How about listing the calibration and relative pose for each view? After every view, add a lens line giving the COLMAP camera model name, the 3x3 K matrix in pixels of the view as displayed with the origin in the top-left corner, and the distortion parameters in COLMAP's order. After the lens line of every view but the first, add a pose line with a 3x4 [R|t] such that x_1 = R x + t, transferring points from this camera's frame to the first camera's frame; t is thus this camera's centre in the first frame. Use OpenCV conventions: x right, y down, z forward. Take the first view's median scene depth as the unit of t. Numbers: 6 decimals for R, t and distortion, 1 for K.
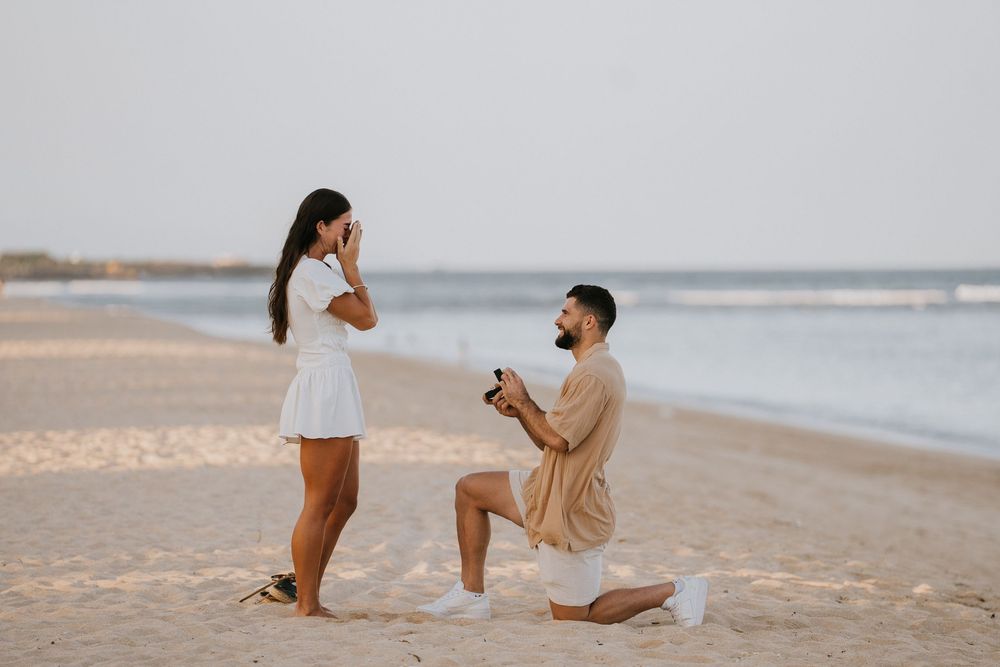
lens RADIAL K [[4771.4, 0, 504.2], [0, 4771.4, 334.2], [0, 0, 1]] dist [-0.148935, 0.000000]
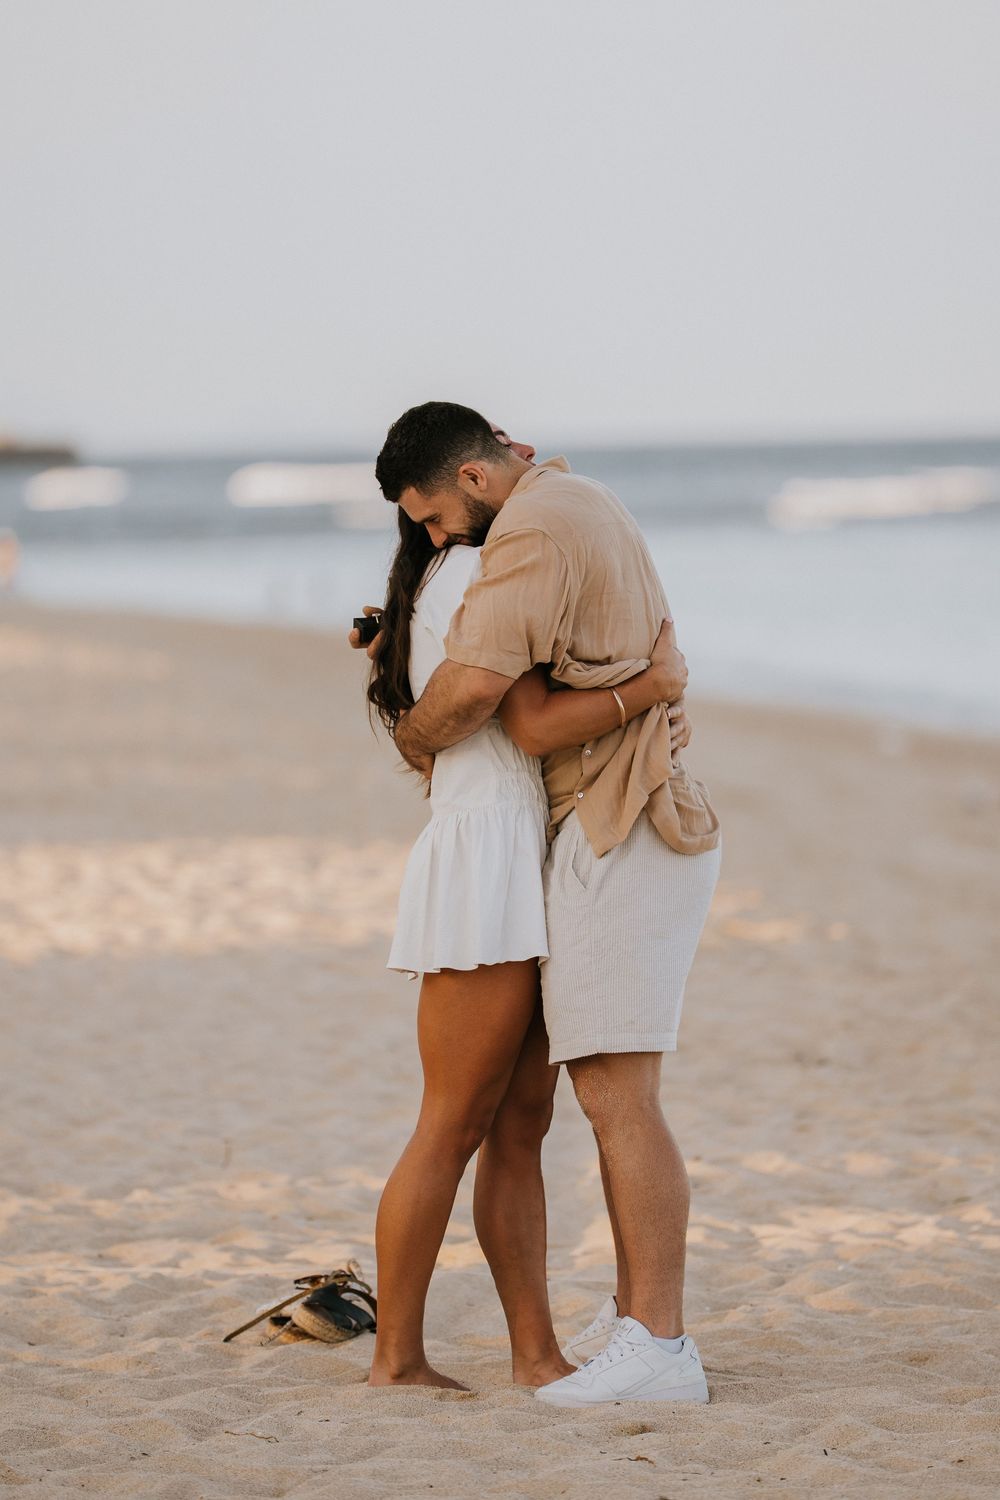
lens RADIAL K [[9474.0, 0, 500.4], [0, 9474.0, 749.0], [0, 0, 1]] dist [-0.257354, 0.000000]
pose [[0.999794, -0.020195, -0.001780, -0.025267], [0.020227, 0.999598, 0.019882, -0.014220], [0.001378, -0.019913, 0.999801, 0.116904]]
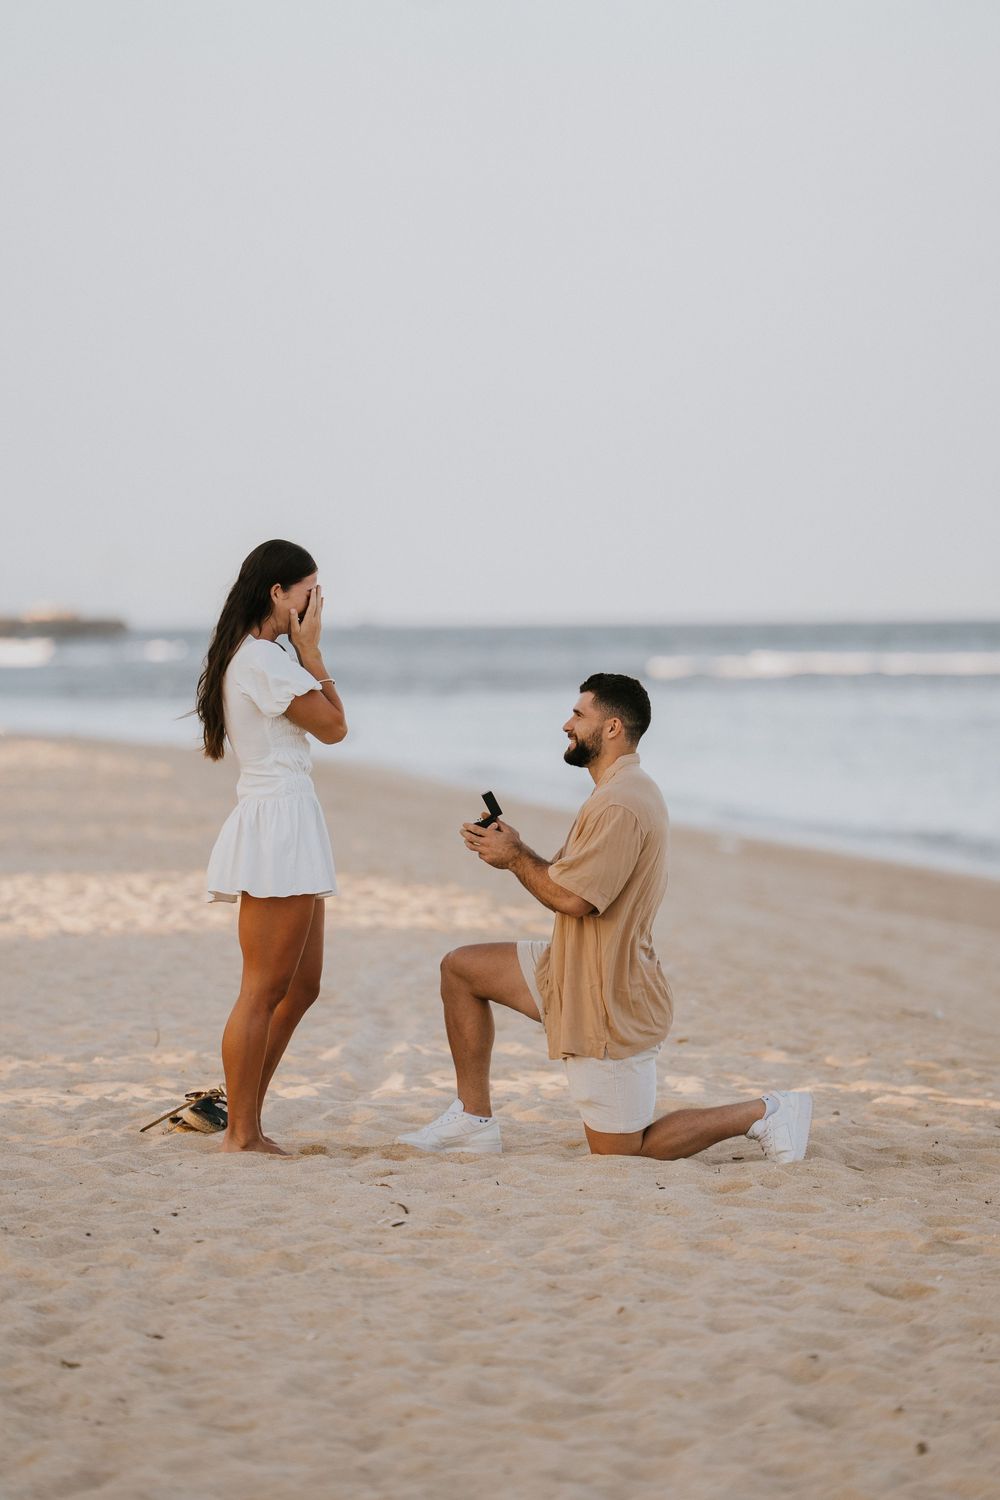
lens RADIAL K [[7425.3, 0, 498.1], [0, 7425.3, 750.3], [0, 0, 1]] dist [-0.266950, 0.000000]
pose [[0.999977, -0.005773, 0.003525, -0.006188], [0.005760, 0.999977, 0.003706, -0.003023], [-0.003546, -0.003686, 0.999987, -0.077265]]
